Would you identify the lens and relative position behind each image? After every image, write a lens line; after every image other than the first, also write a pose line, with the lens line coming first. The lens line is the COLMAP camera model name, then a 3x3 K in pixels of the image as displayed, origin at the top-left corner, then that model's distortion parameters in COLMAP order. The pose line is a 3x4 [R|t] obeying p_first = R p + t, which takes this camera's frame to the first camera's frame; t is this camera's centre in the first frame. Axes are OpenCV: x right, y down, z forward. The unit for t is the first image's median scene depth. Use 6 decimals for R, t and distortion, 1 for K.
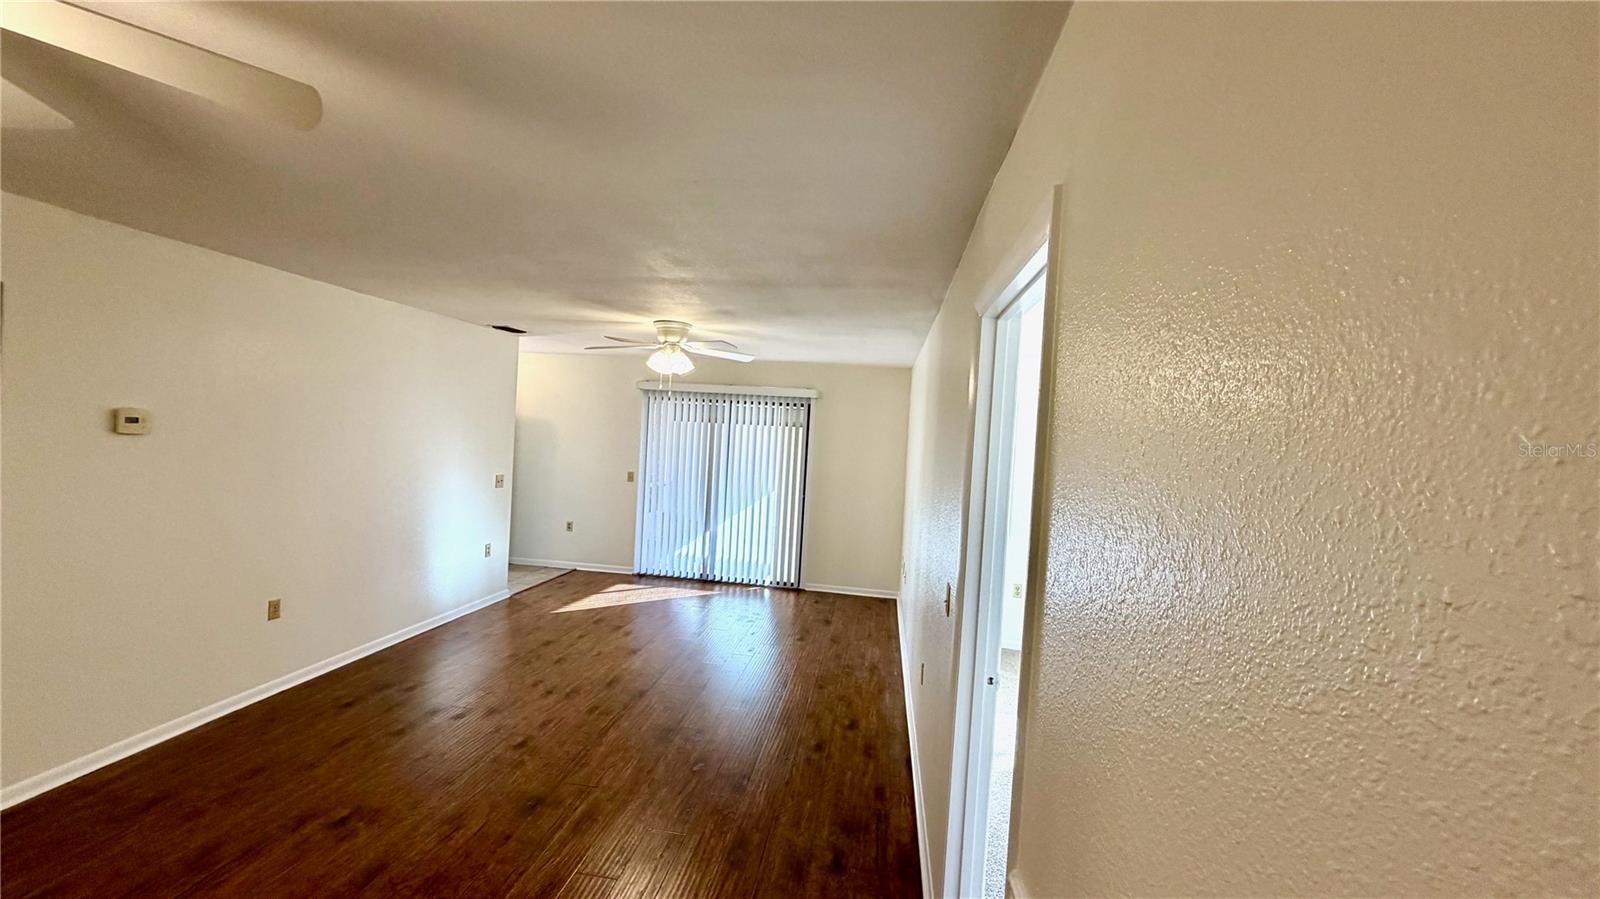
lens RADIAL K [[640.9, 0, 795.2], [0, 640.9, 450.7], [0, 0, 1]] dist [0.000295, 0.000377]
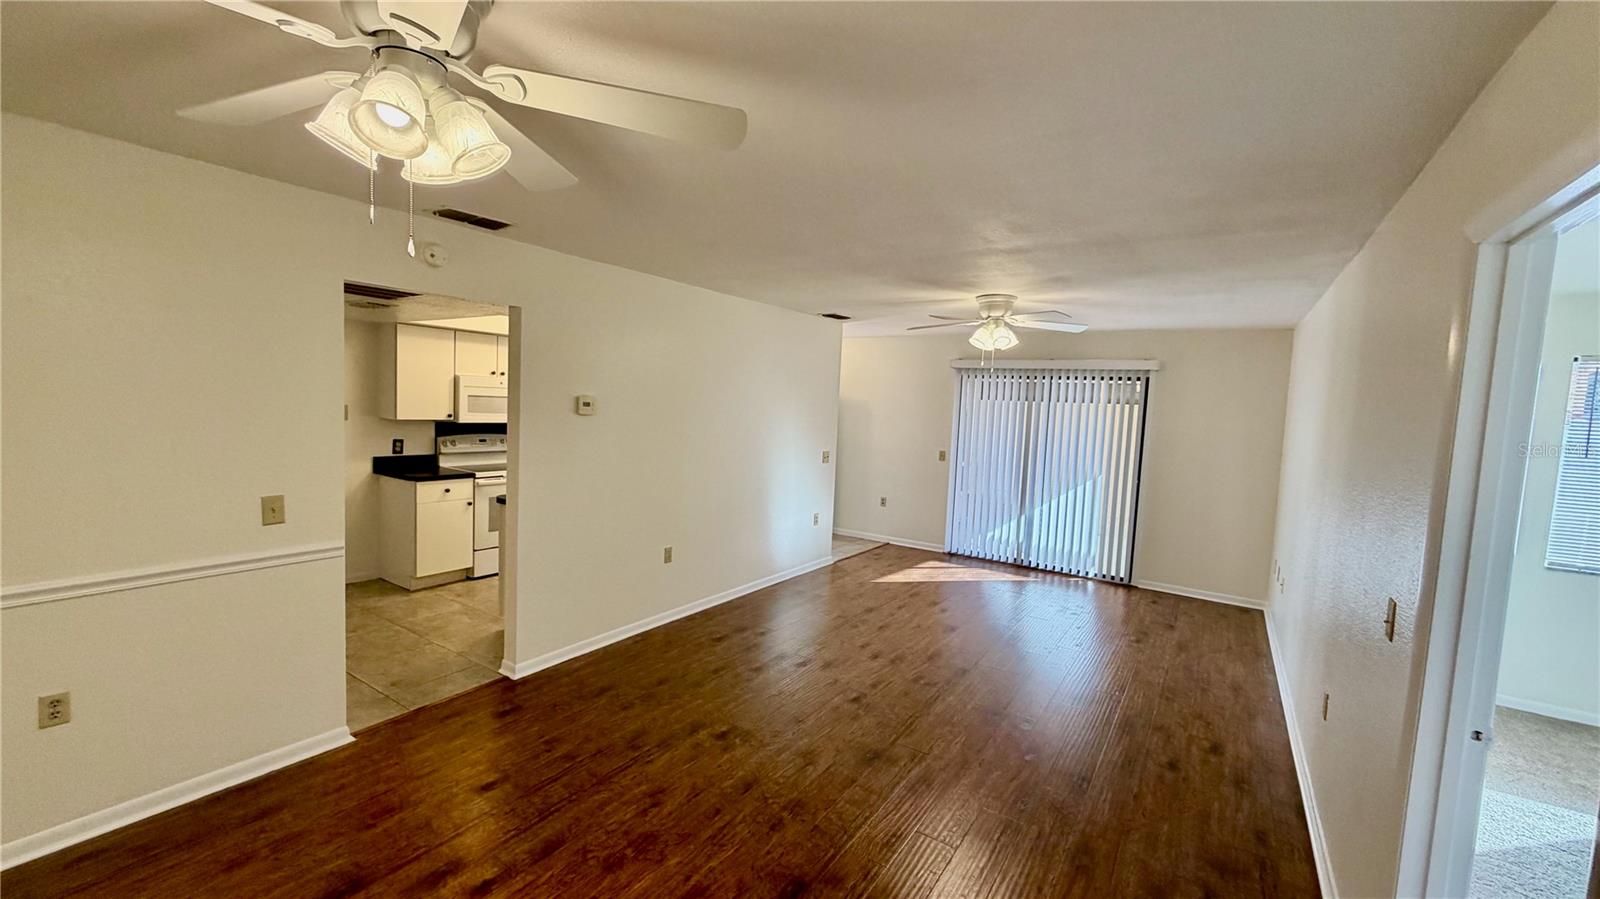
lens RADIAL K [[640.9, 0, 795.2], [0, 640.9, 450.7], [0, 0, 1]] dist [0.000295, 0.000377]
pose [[0.898242, 0.017304, -0.439160, -0.040291], [-0.003976, 0.999504, 0.031250, 0.003725], [0.439483, -0.026324, 0.897865, -0.004842]]
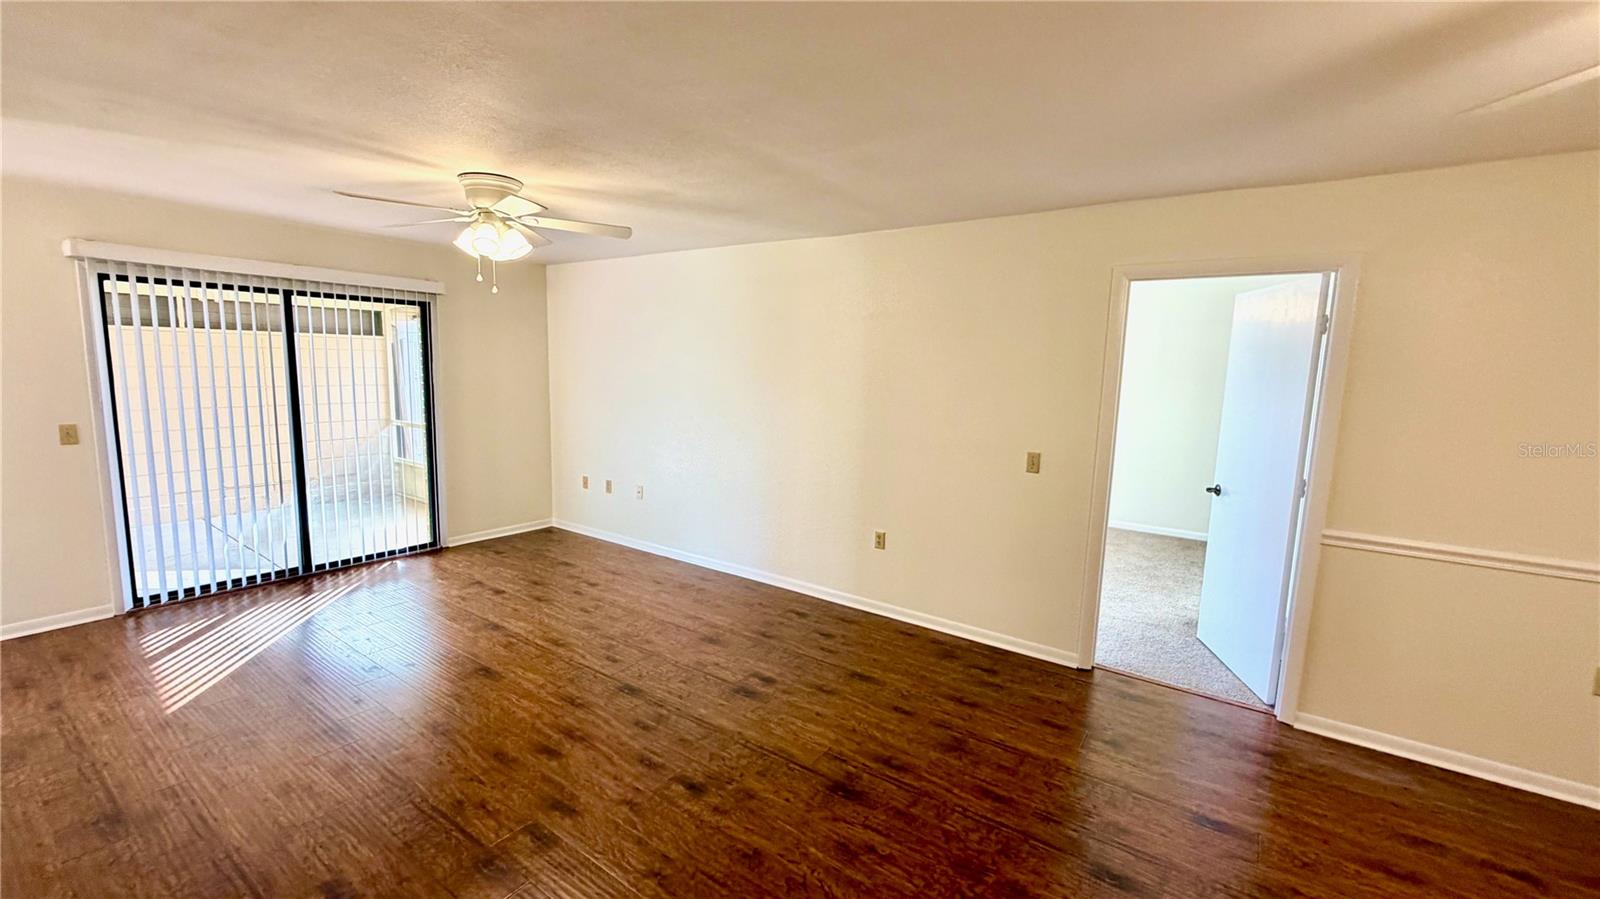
lens RADIAL K [[651.9, 0, 794.8], [0, 651.9, 444.6], [0, 0, 1]] dist [0.000933, 0.000128]
pose [[0.463531, -0.151926, 0.872959, -0.753272], [0.020934, 0.986794, 0.160622, -0.035613], [-0.885833, -0.056179, 0.460590, 0.449866]]
